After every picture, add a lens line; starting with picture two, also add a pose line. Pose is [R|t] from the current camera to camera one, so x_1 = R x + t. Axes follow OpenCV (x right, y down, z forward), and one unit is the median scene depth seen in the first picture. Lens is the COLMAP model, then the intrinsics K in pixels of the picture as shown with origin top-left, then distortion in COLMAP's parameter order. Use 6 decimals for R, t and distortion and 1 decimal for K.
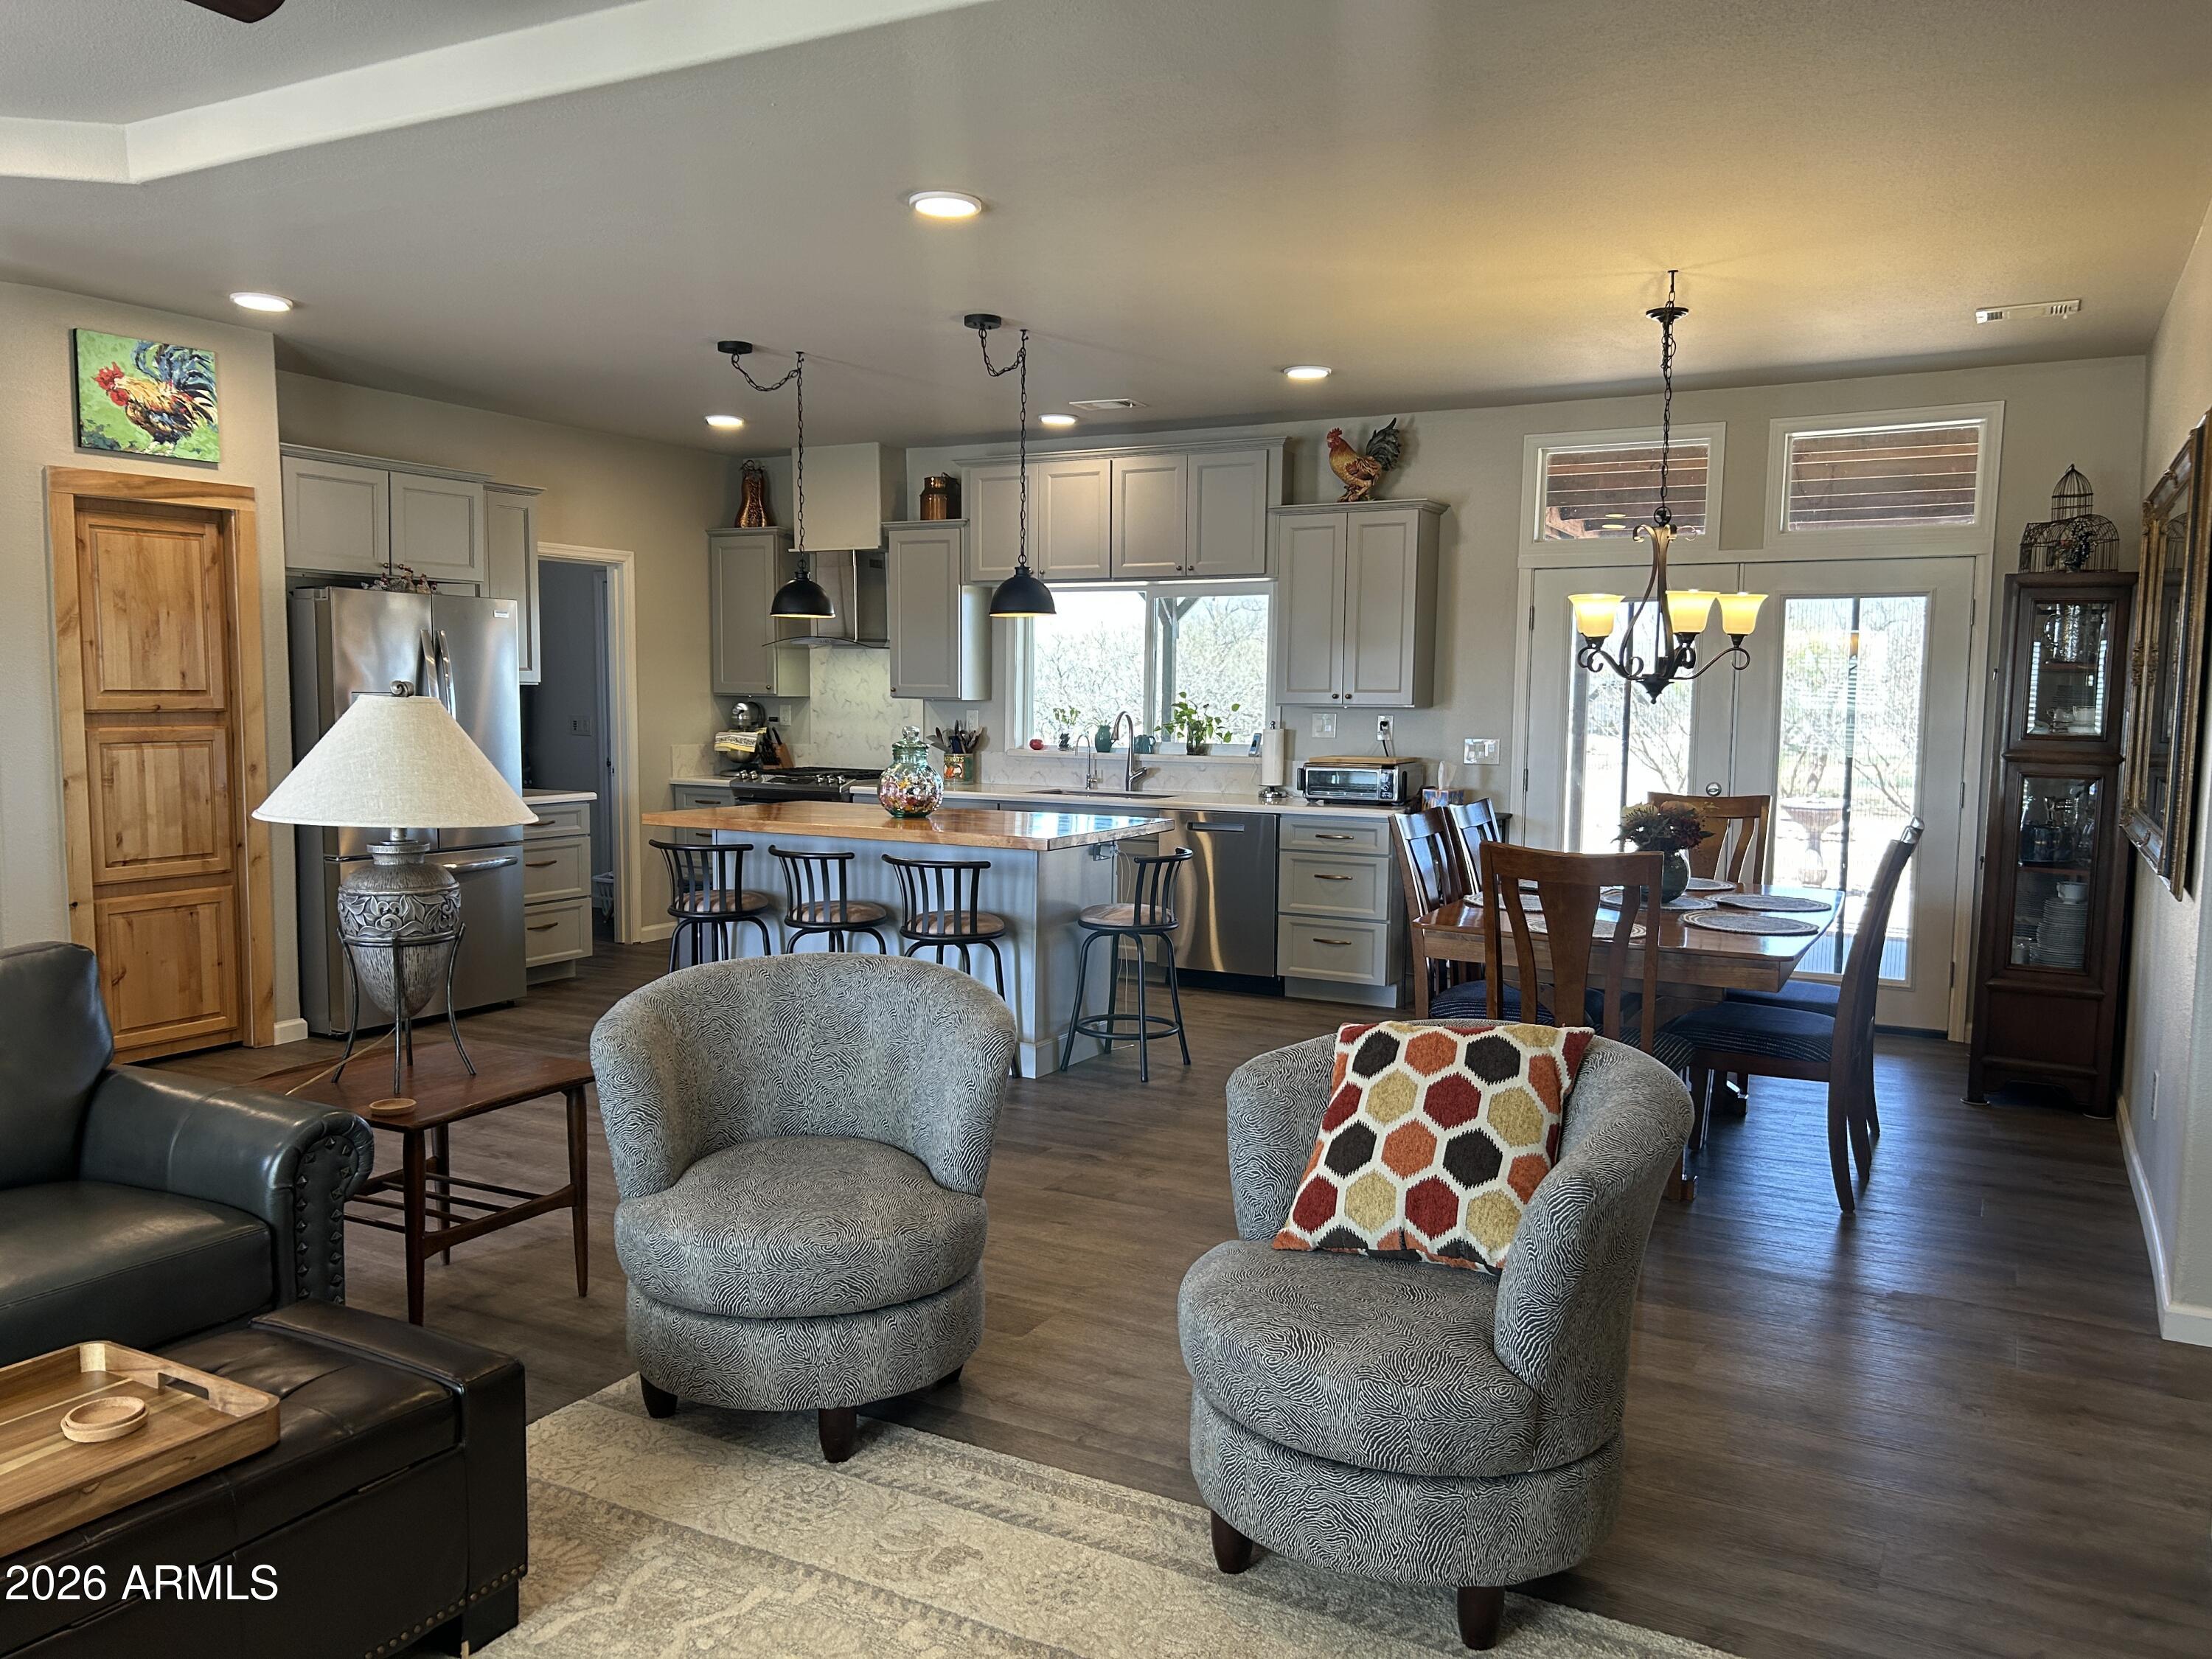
lens RADIAL K [[1647.2, 0, 1106.9], [0, 1647.2, 834.9], [0, 0, 1]] dist [0.002746, -0.002548]
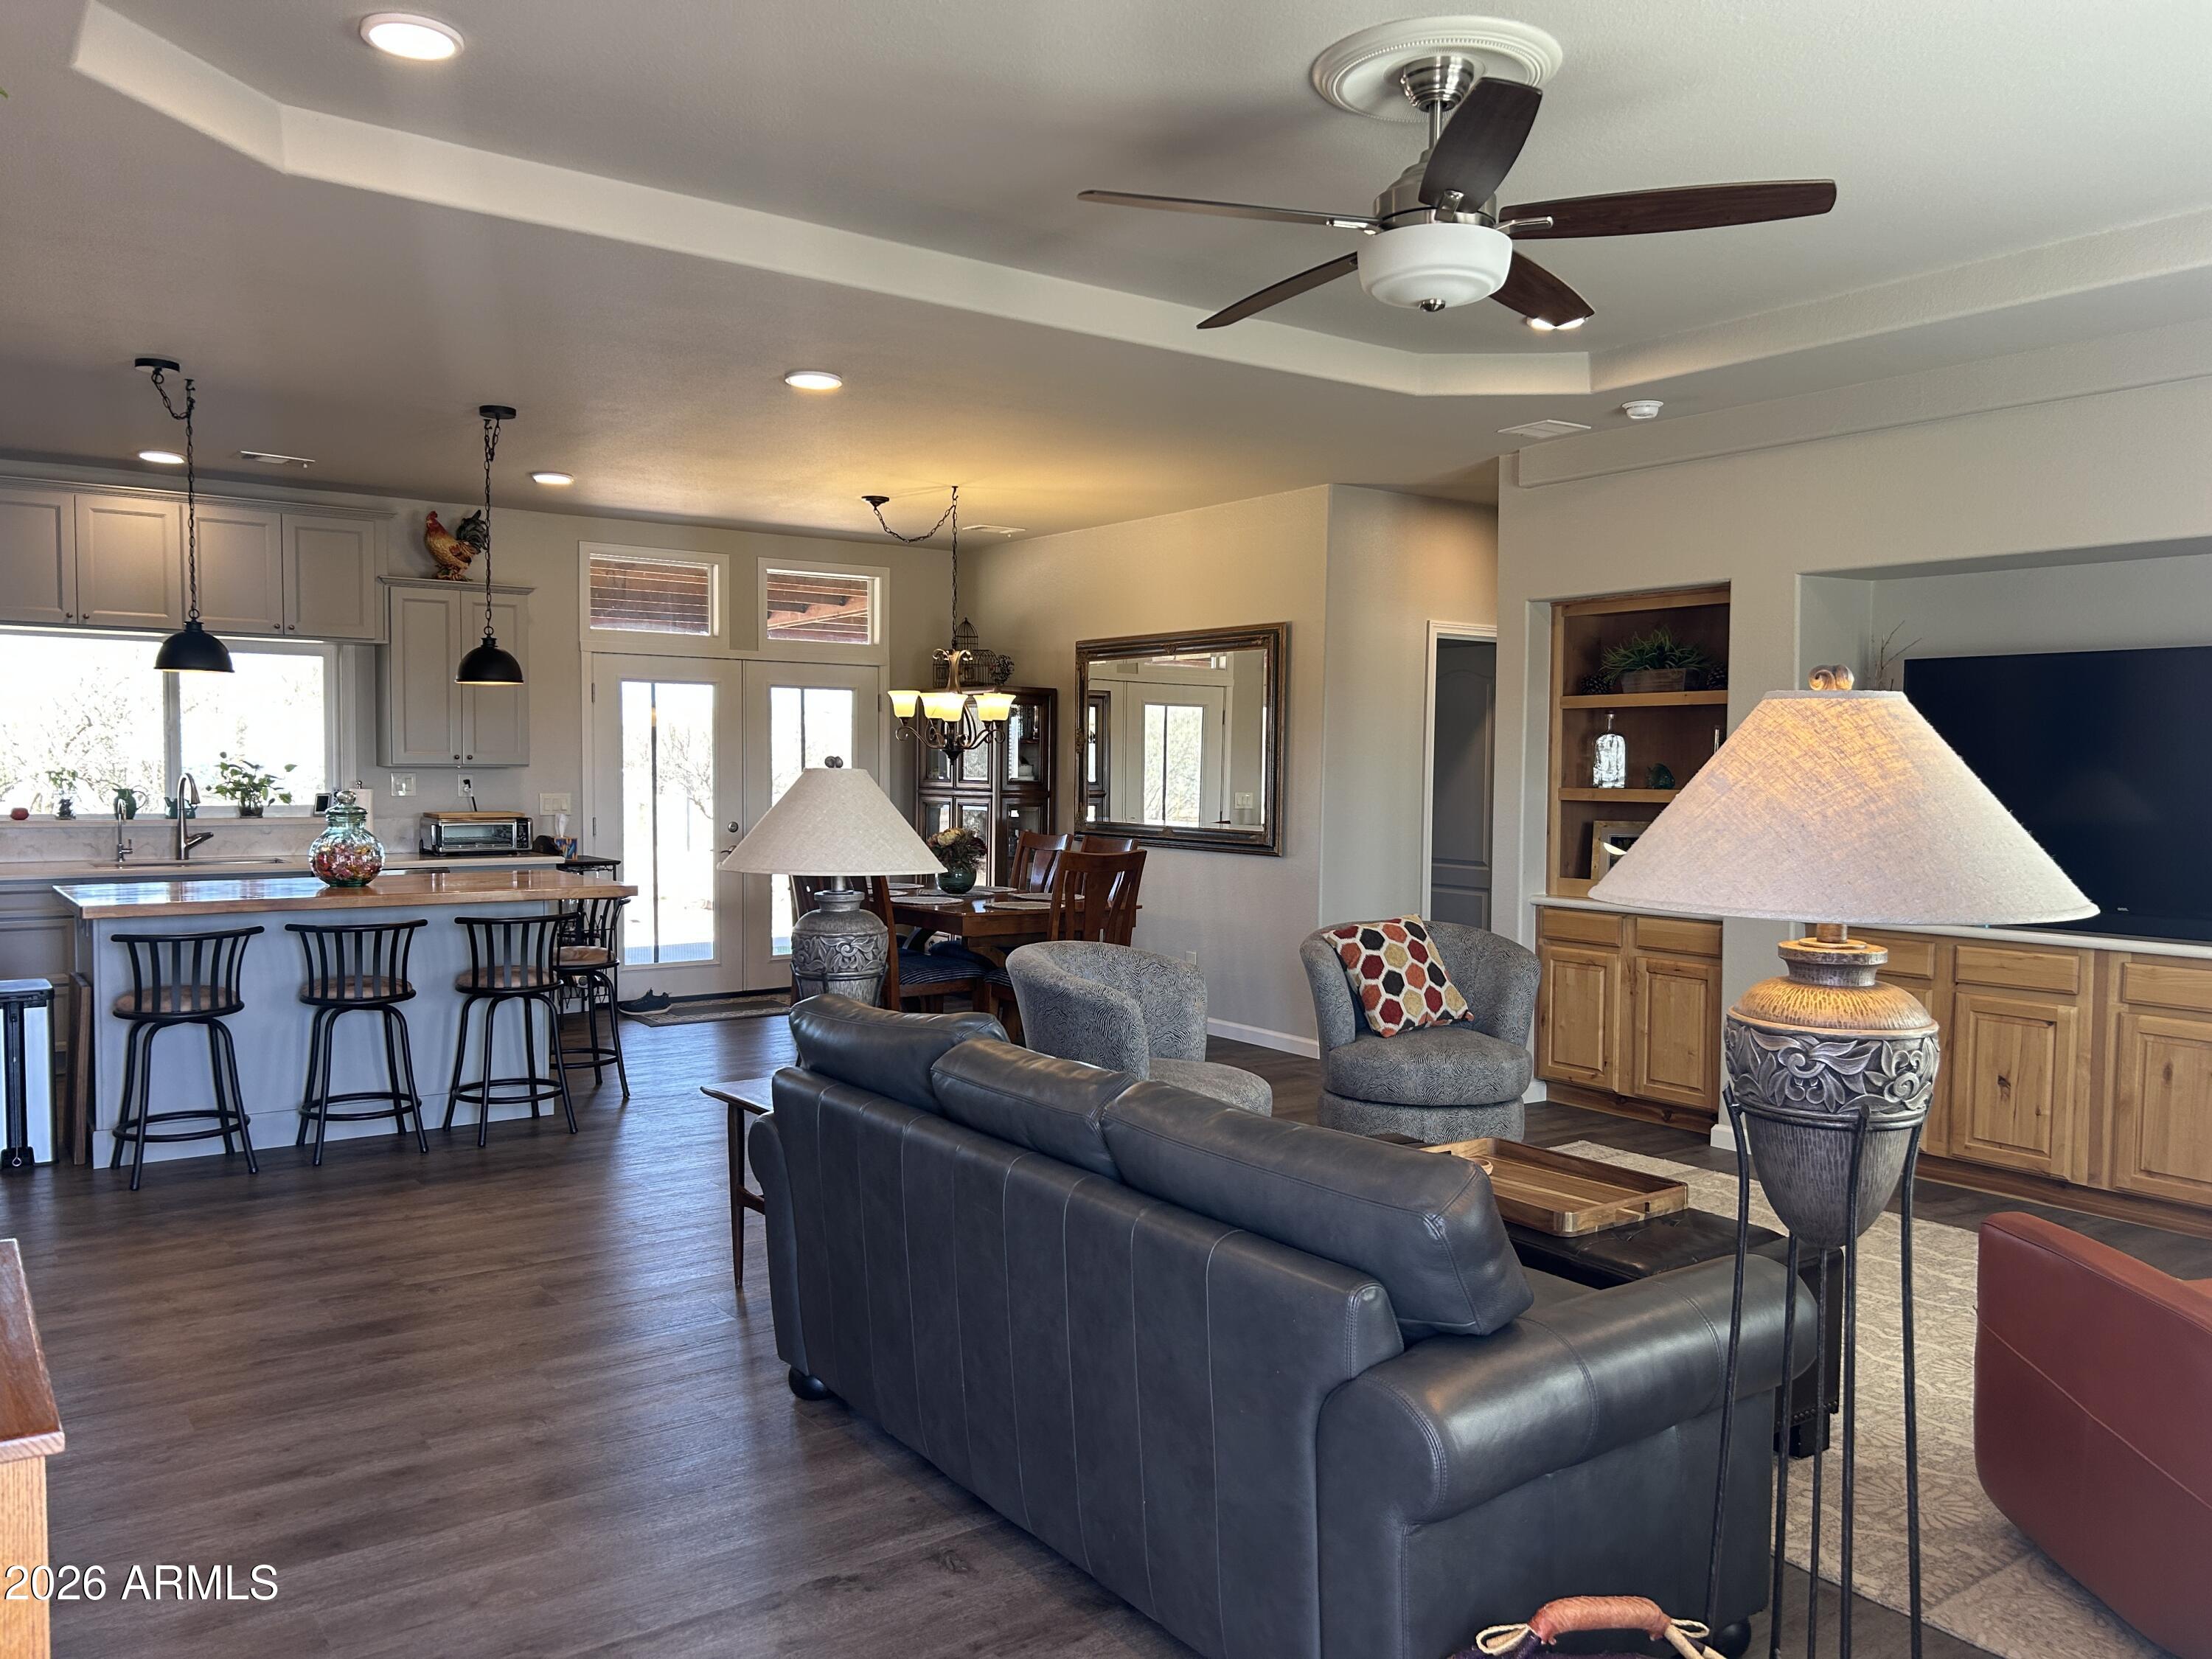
lens RADIAL K [[1647.2, 0, 1108.3], [0, 1647.2, 834.9], [0, 0, 1]] dist [0.002746, -0.002548]
pose [[0.421139, -0.046258, 0.905816, -0.674797], [0.072070, 0.997247, 0.017420, -0.021468], [-0.904128, 0.057946, 0.423313, 0.153616]]
